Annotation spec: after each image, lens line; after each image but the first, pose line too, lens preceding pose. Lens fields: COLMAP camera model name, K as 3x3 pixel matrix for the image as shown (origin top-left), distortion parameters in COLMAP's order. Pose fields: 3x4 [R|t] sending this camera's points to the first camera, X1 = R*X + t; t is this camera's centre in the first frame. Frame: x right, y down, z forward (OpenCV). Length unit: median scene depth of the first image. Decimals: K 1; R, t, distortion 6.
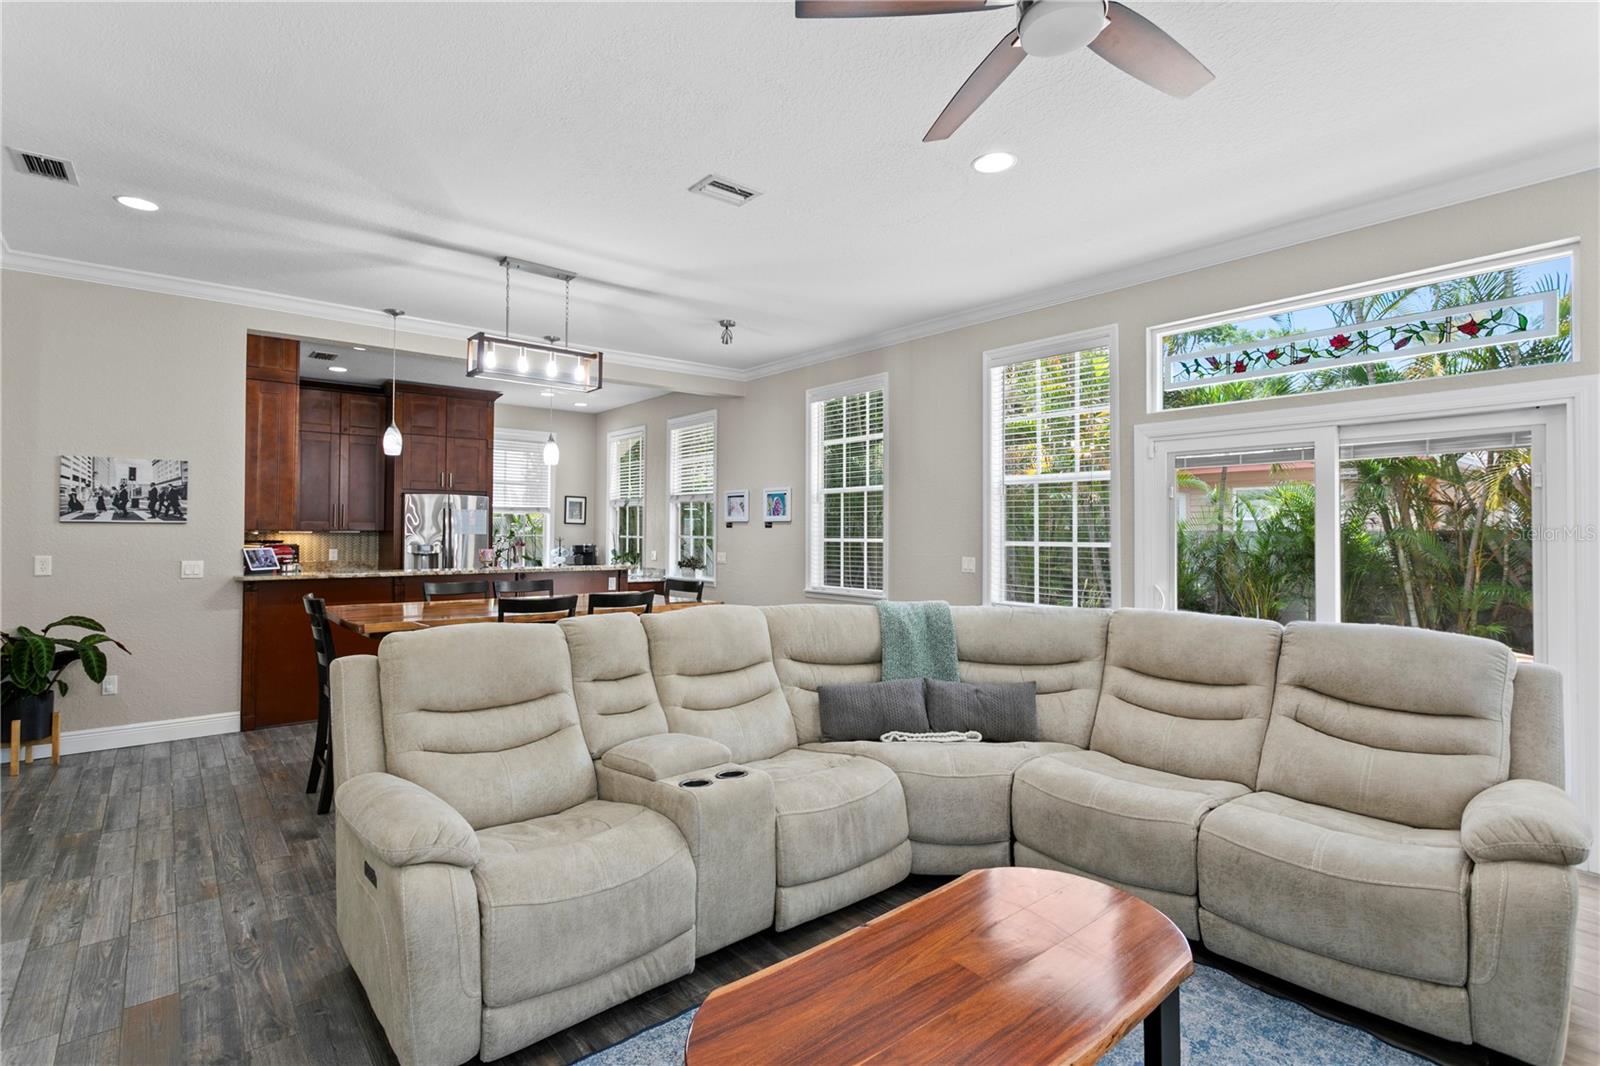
lens RADIAL K [[766.4, 0, 770.9], [0, 766.4, 512.1], [0, 0, 1]] dist [0.000456, 0.000200]
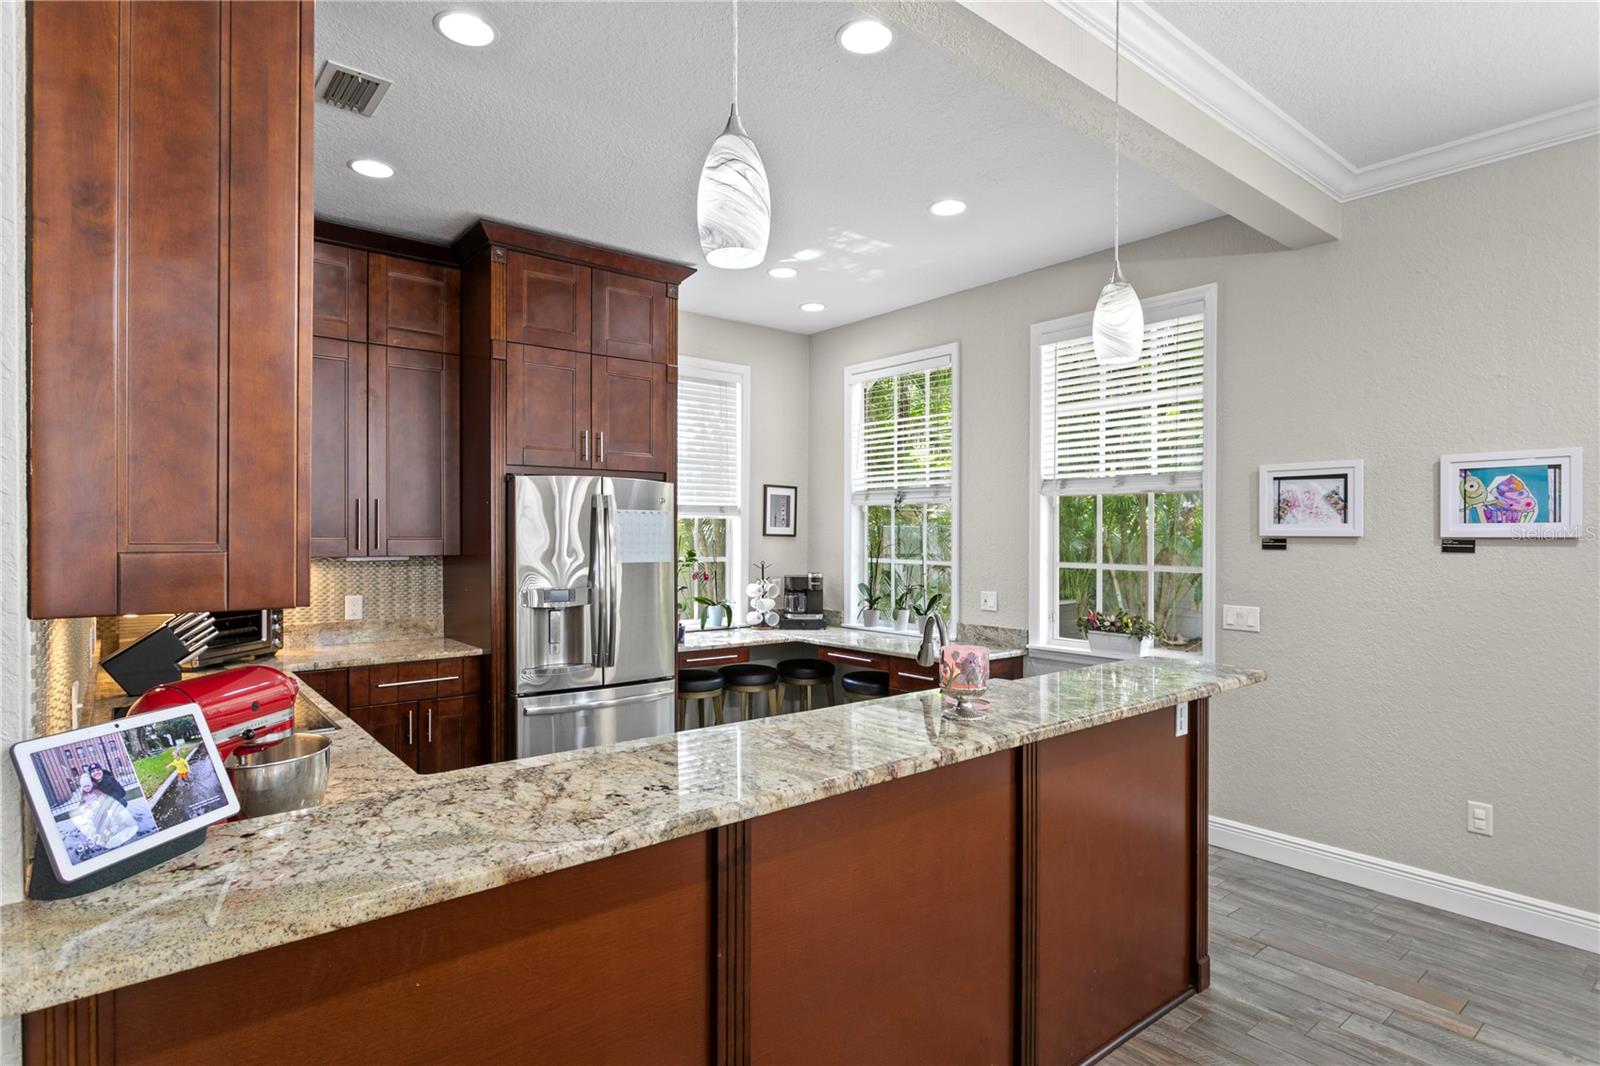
lens RADIAL K [[830.9, 0, 770.6], [0, 830.9, 532.4], [0, 0, 1]] dist [-0.004918, 0.001161]
pose [[0.999997, -0.002421, 0.000181, -0.350783], [0.002416, 0.999723, 0.023424, -0.001377], [-0.000238, -0.023424, 0.999726, 0.548968]]
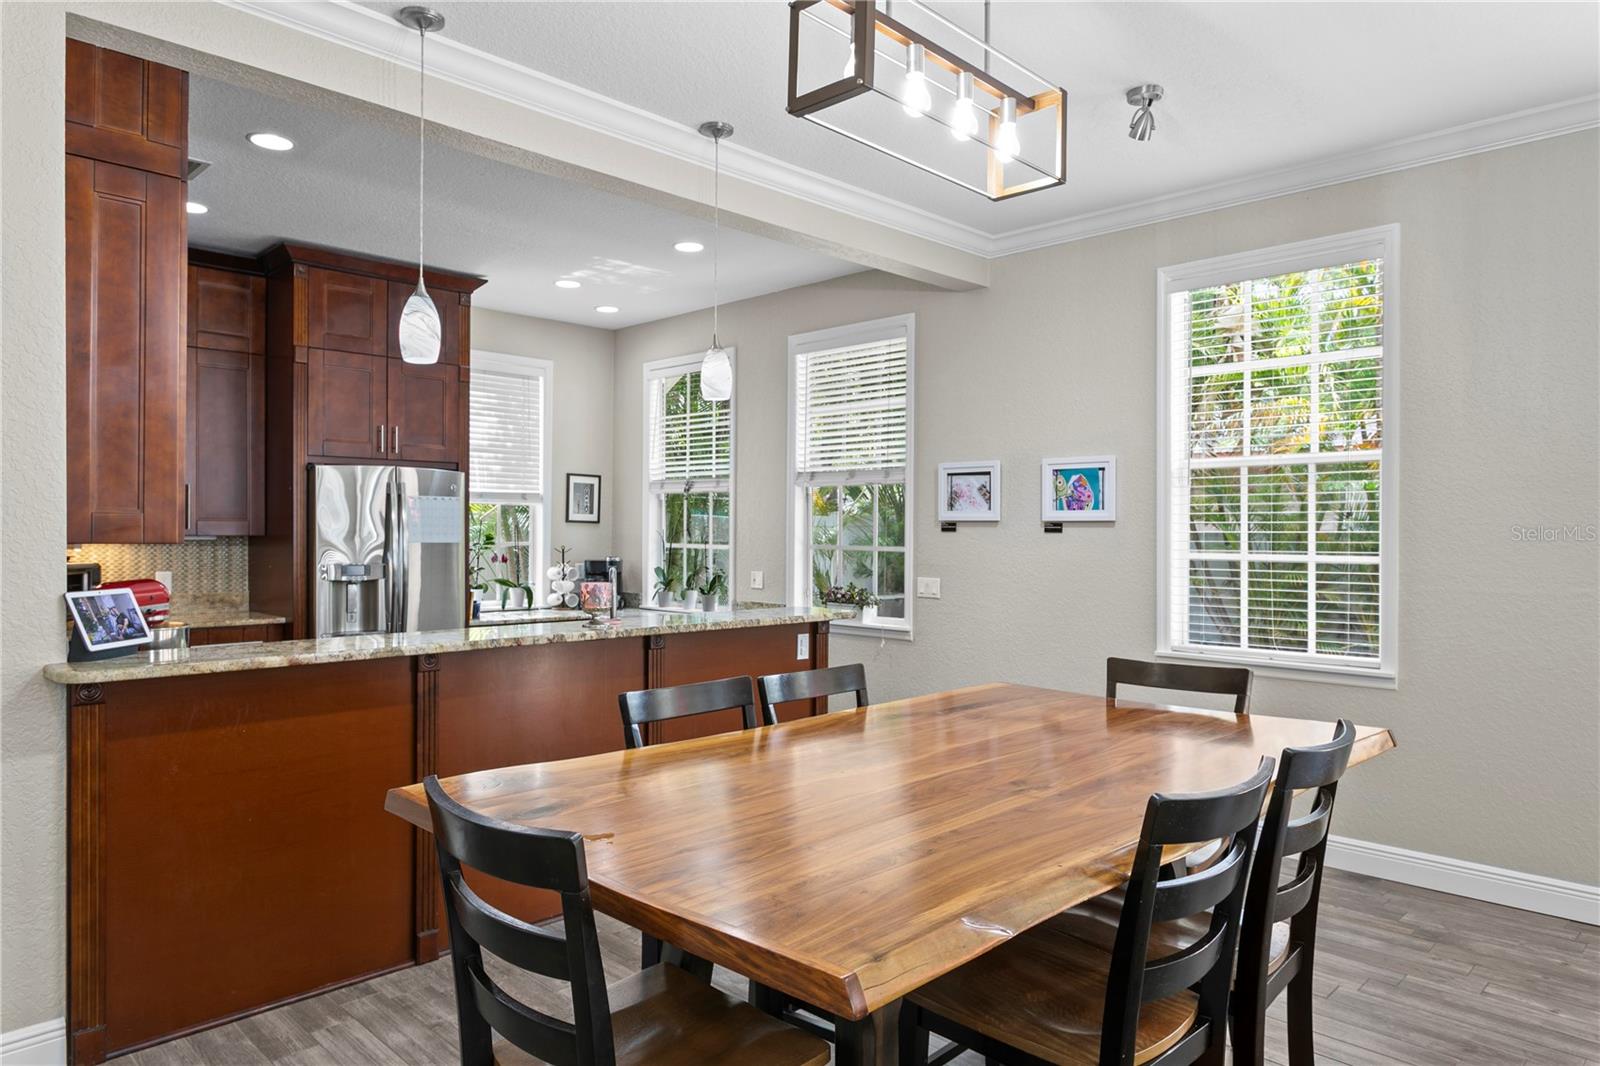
lens RADIAL K [[1019.5, 0, 769.4], [0, 1019.5, 530.6], [0, 0, 1]] dist [-0.004254, -0.002176]
pose [[0.994578, 0.001742, 0.103978, -0.262794], [-0.004538, 0.999634, 0.026658, 0.000853], [-0.103894, -0.026985, 0.994222, 0.309239]]
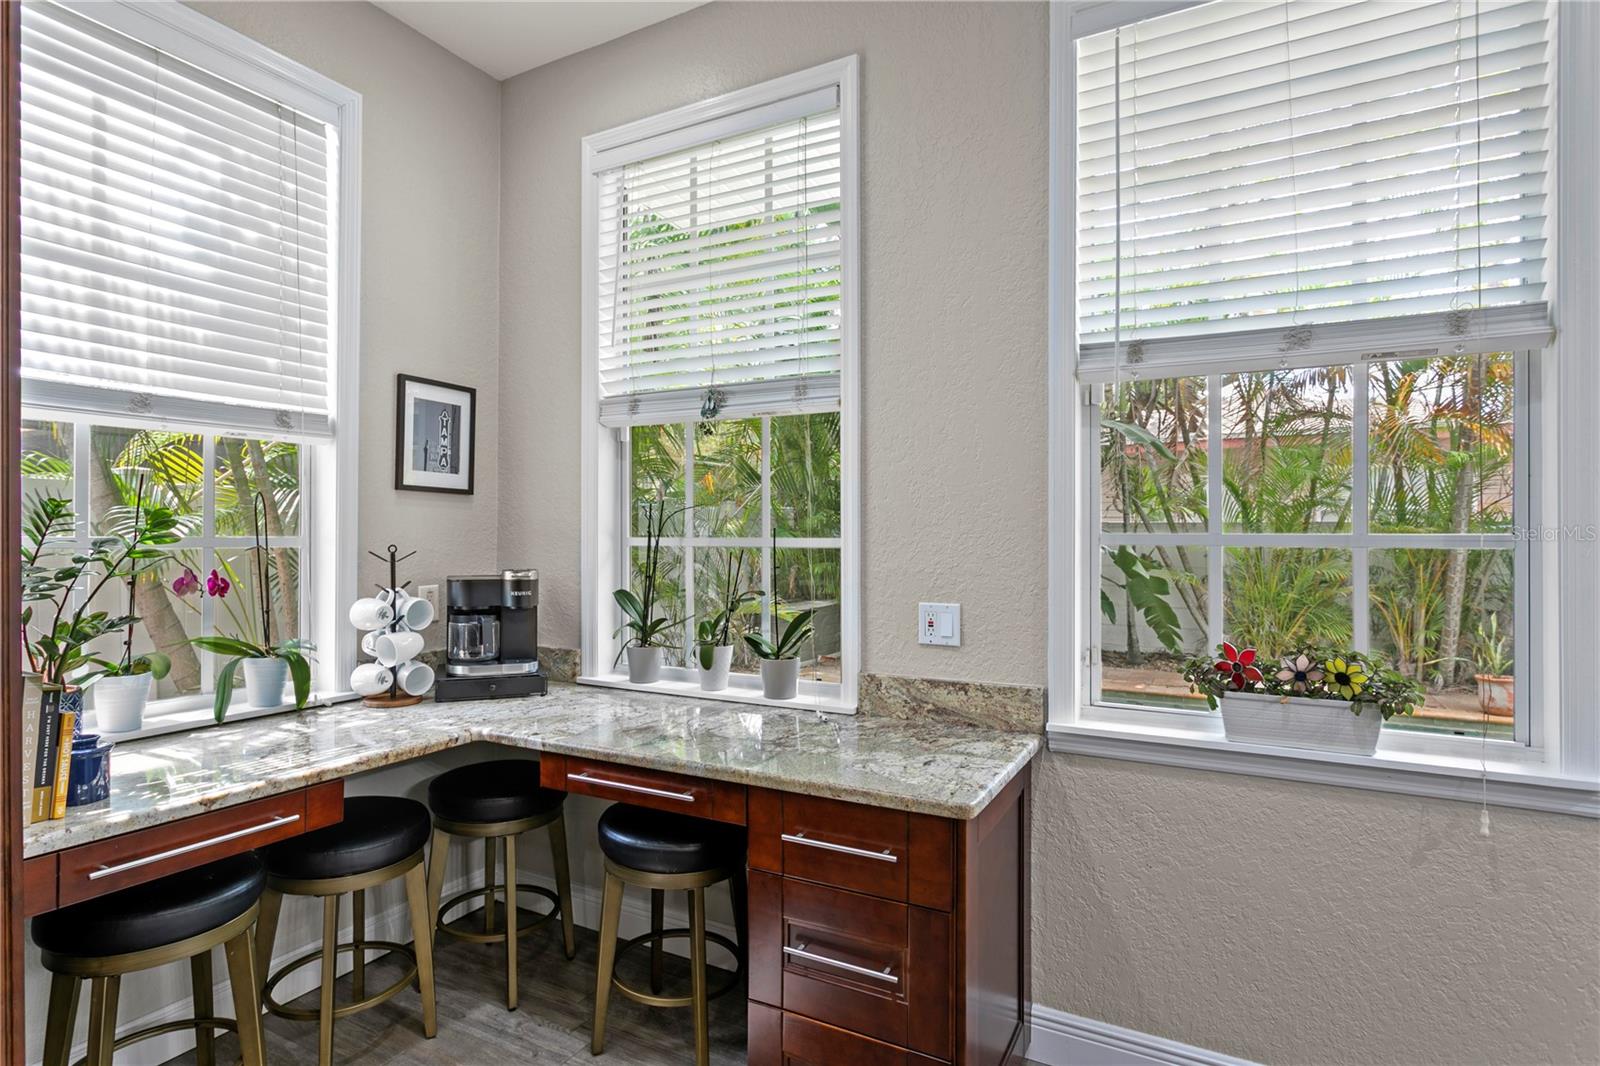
lens RADIAL K [[830.9, 0, 770.6], [0, 830.9, 532.4], [0, 0, 1]] dist [-0.004918, 0.001161]
pose [[0.925526, -0.003874, 0.378665, -0.344110], [-0.005939, 0.999676, 0.024744, 0.028600], [-0.378638, -0.025150, 0.925203, 0.947570]]
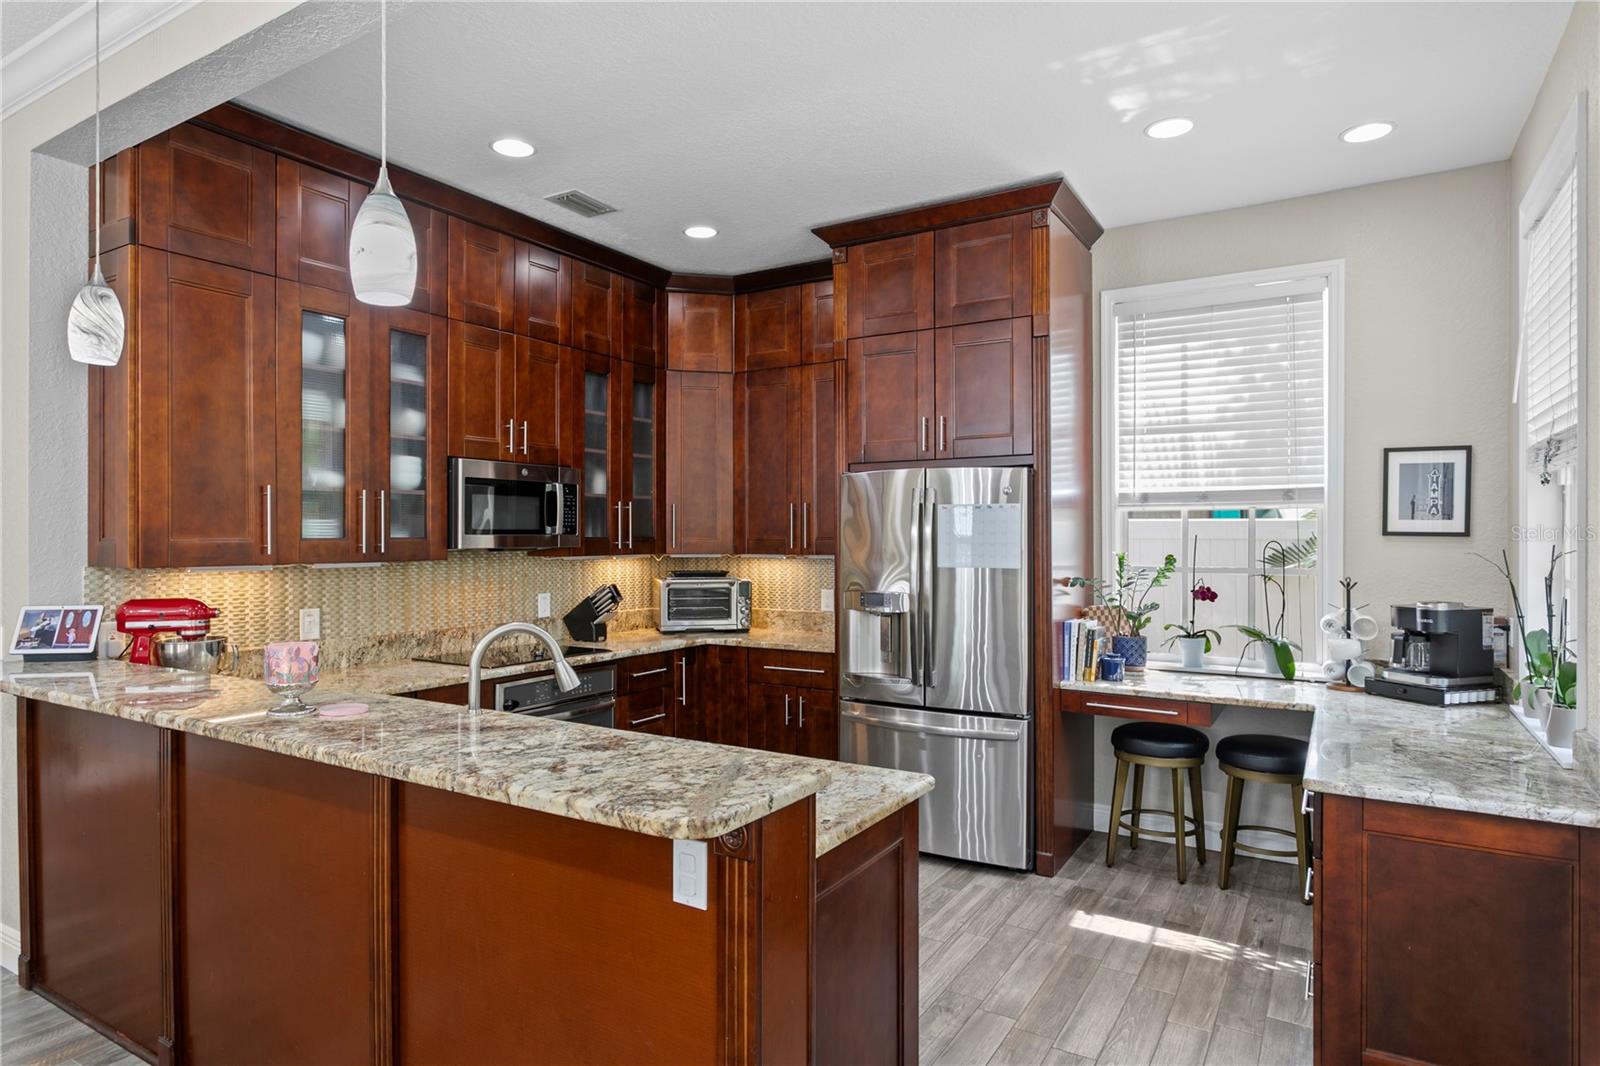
lens RADIAL K [[918.1, 0, 774.4], [0, 918.1, 539.6], [0, 0, 1]] dist [0.003119, 0.001322]
pose [[0.335483, -0.002768, -0.942042, 0.010794], [0.027600, 0.999595, 0.006892, 0.009669], [0.941642, -0.028312, 0.335424, 0.837427]]
